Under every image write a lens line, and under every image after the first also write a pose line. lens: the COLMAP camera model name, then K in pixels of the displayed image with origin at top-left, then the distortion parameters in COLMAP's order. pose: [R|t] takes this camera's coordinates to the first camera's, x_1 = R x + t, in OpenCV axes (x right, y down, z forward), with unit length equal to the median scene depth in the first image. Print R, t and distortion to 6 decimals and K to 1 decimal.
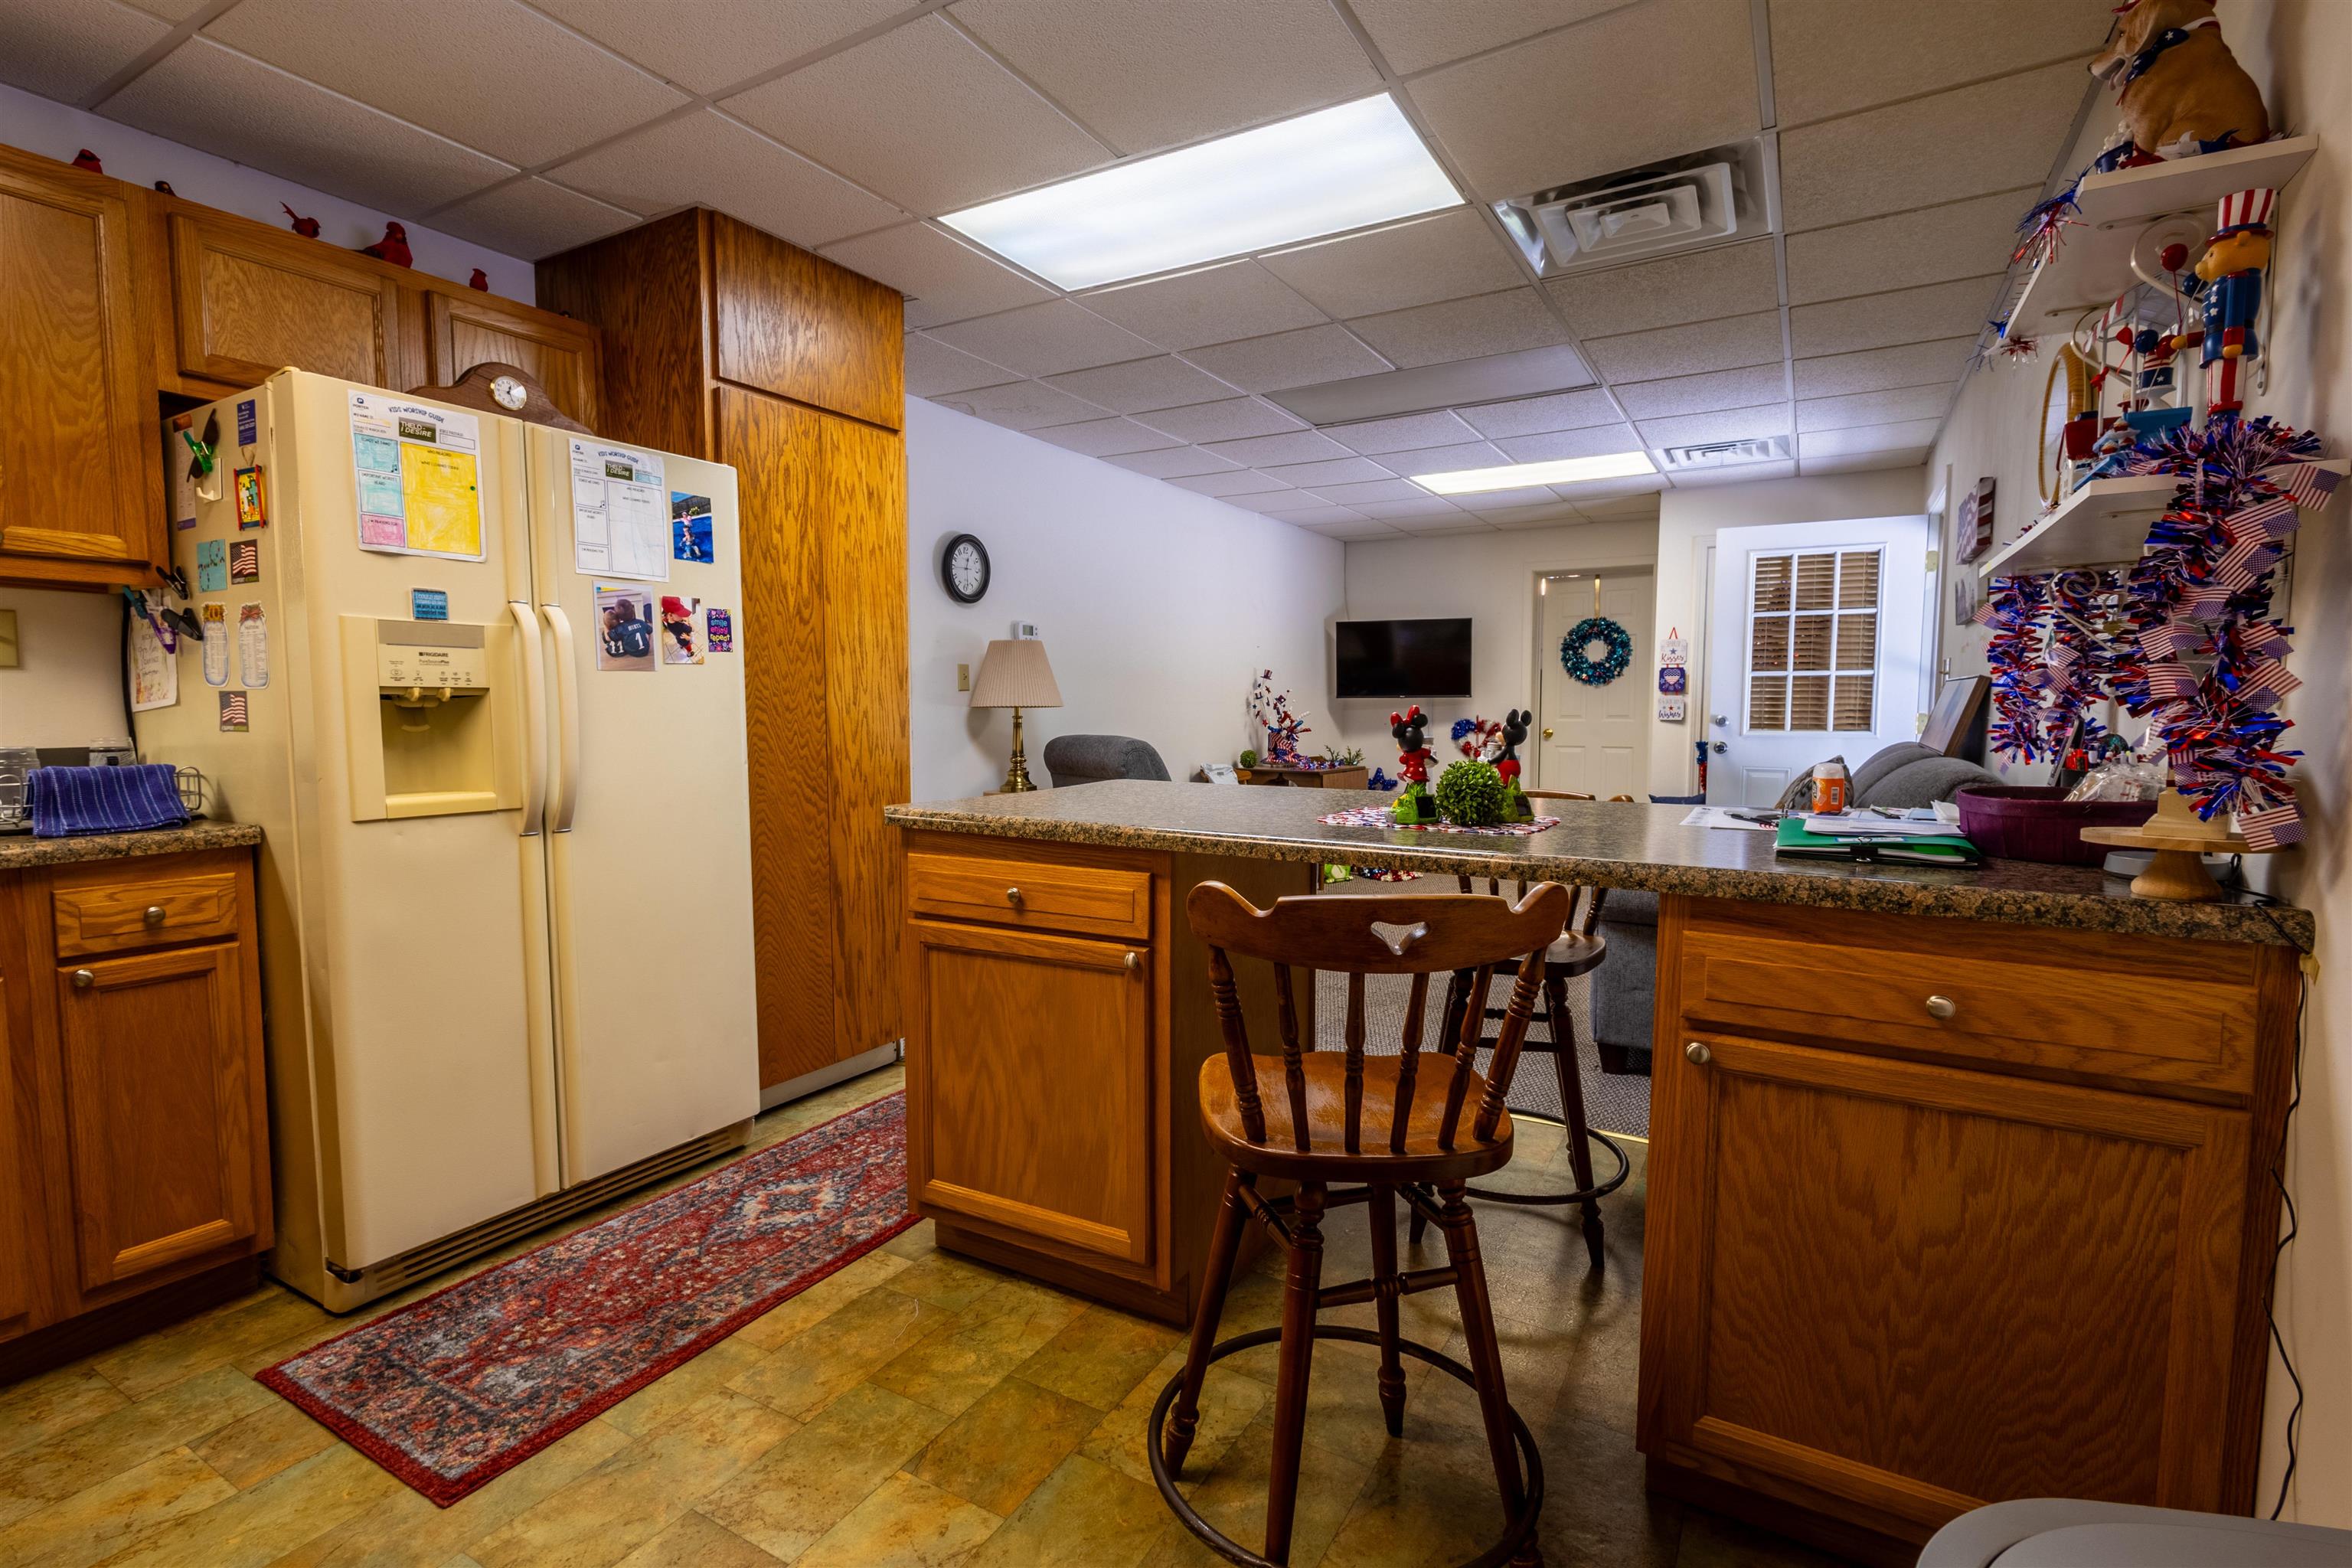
lens RADIAL K [[1084.8, 0, 1194.9], [0, 1084.8, 787.1], [0, 0, 1]] dist [0.002914, -0.004224]
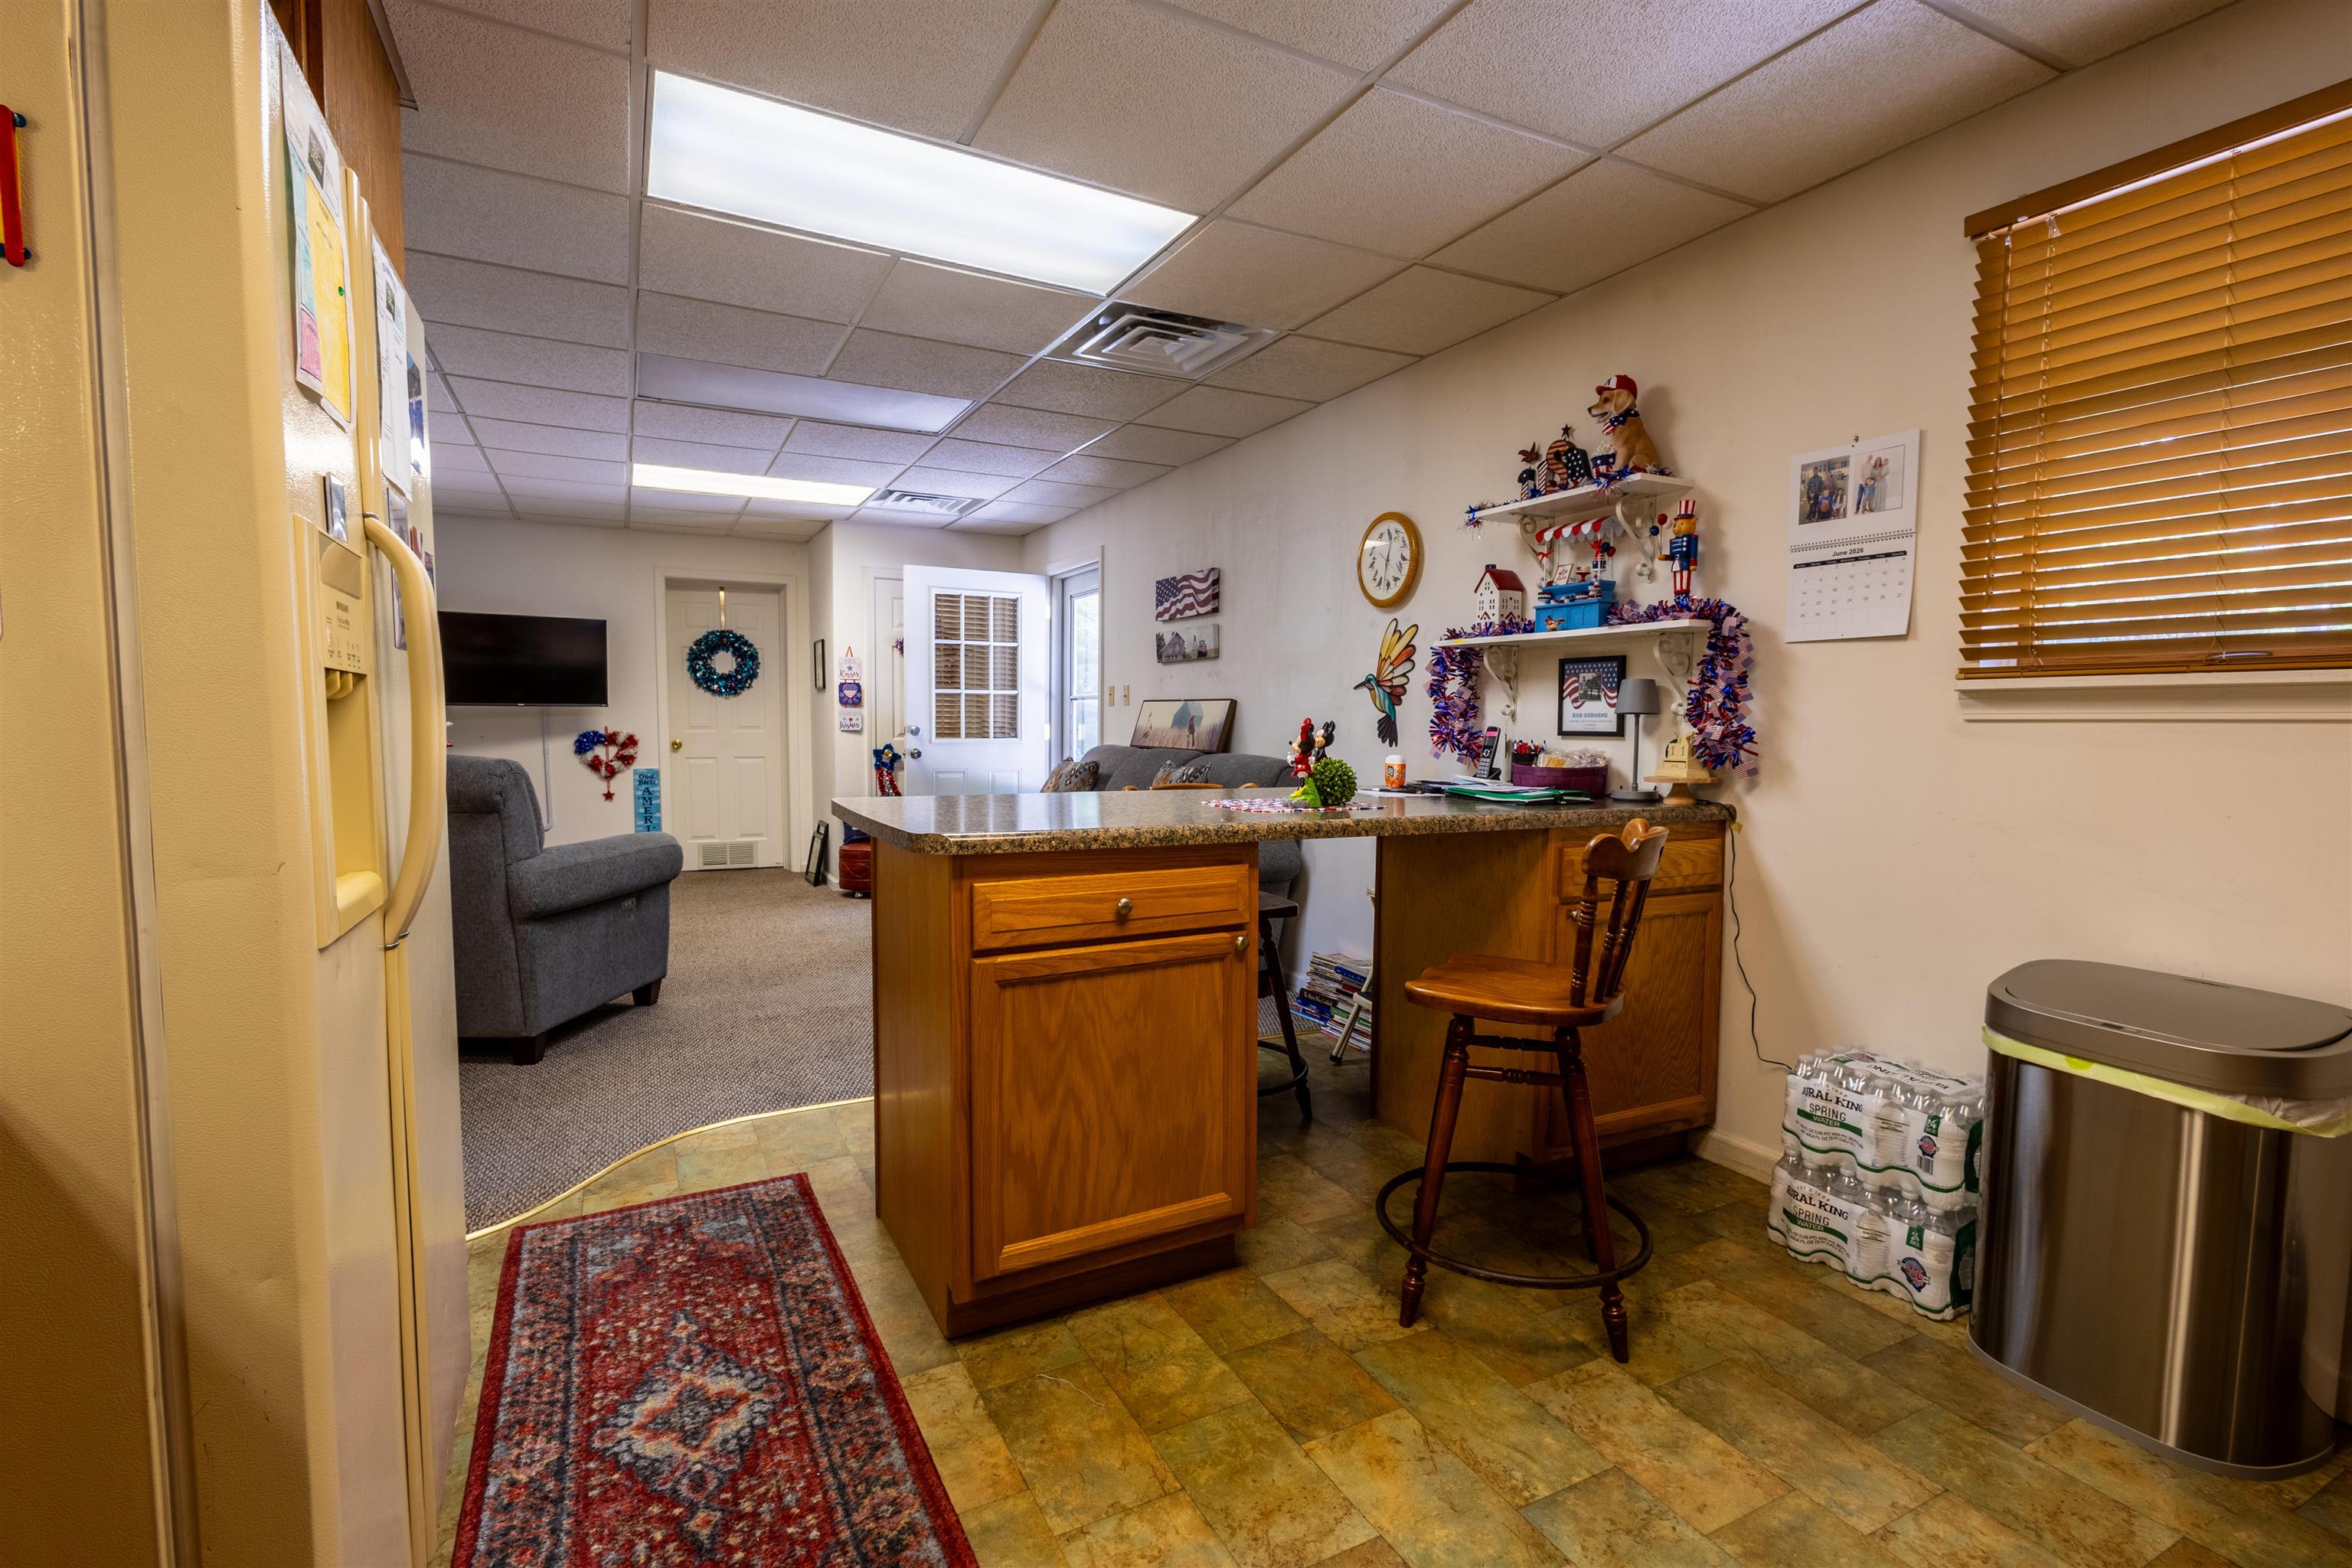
lens RADIAL K [[1084.8, 0, 1172.8], [0, 1084.8, 782.9], [0, 0, 1]] dist [0.002914, -0.004224]
pose [[0.533576, -0.044983, 0.844555, -0.914235], [0.056996, 0.998227, 0.017158, -0.025983], [-0.843829, 0.038981, 0.535194, 0.397536]]
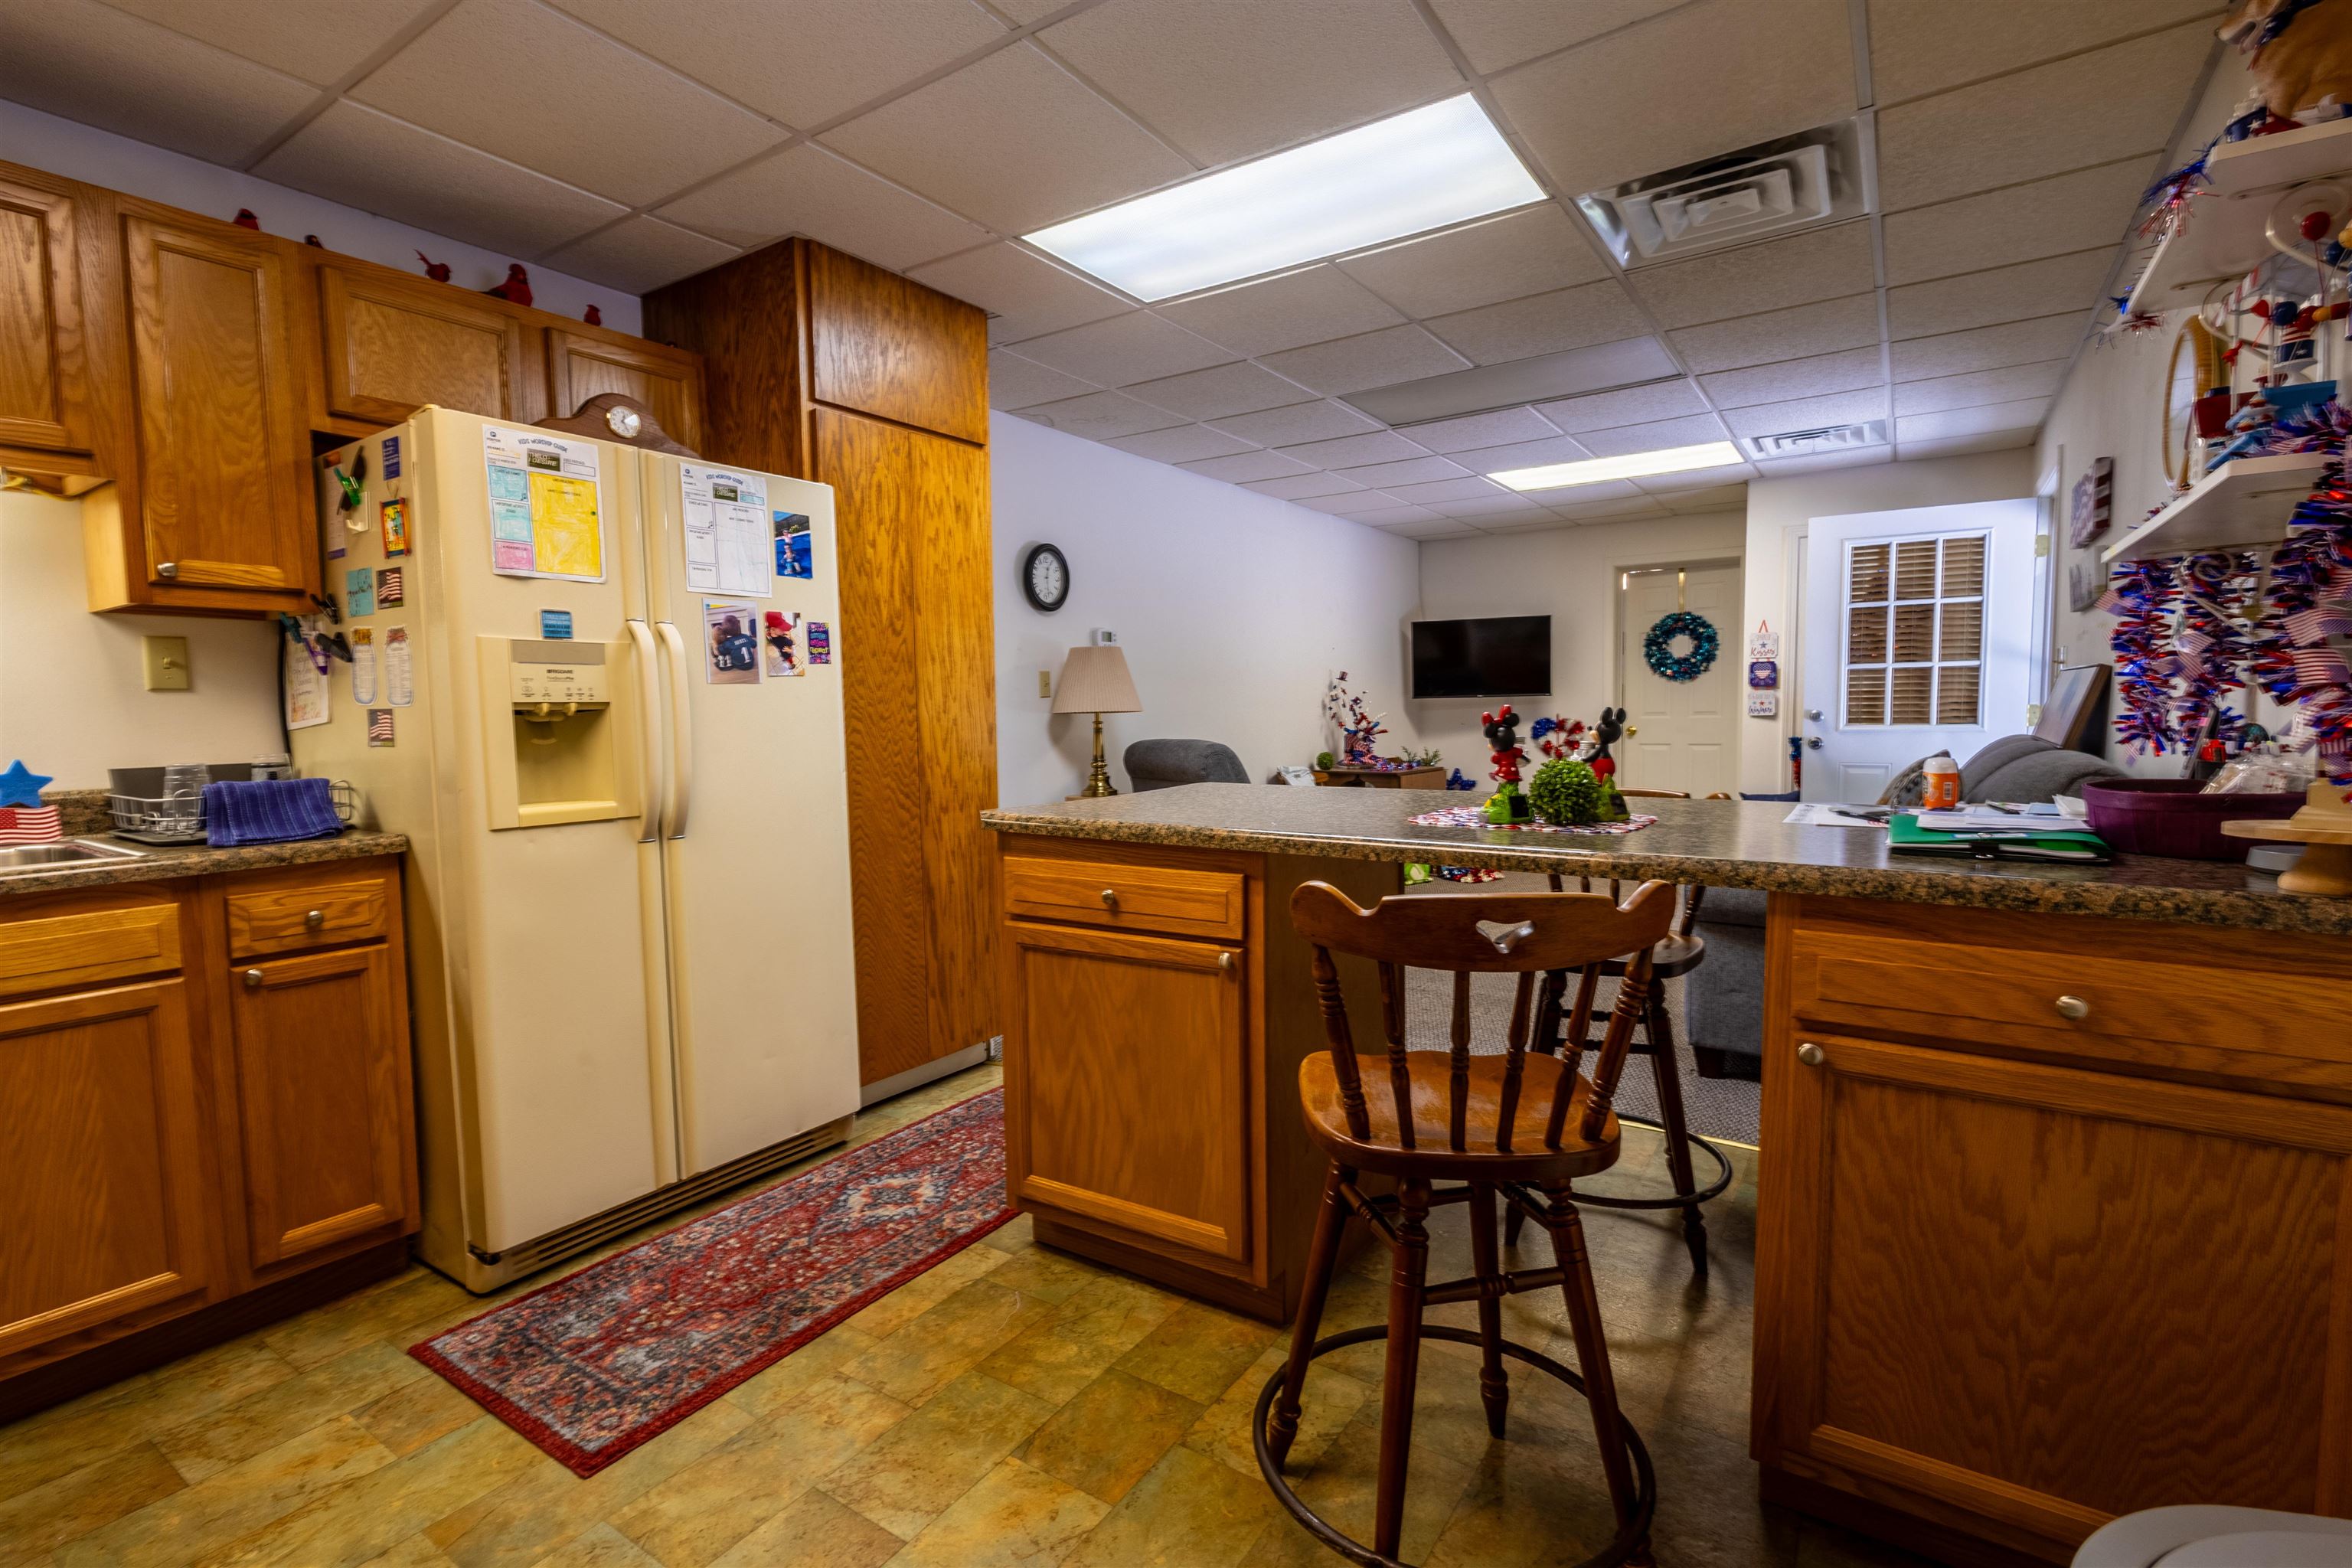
lens RADIAL K [[1084.8, 0, 1190.5], [0, 1084.8, 786.2], [0, 0, 1]] dist [0.002914, -0.004224]
pose [[0.997603, -0.010717, -0.068356, -0.017967], [0.010447, 0.999936, -0.004313, 0.000556], [0.068398, 0.003588, 0.997652, -0.012891]]
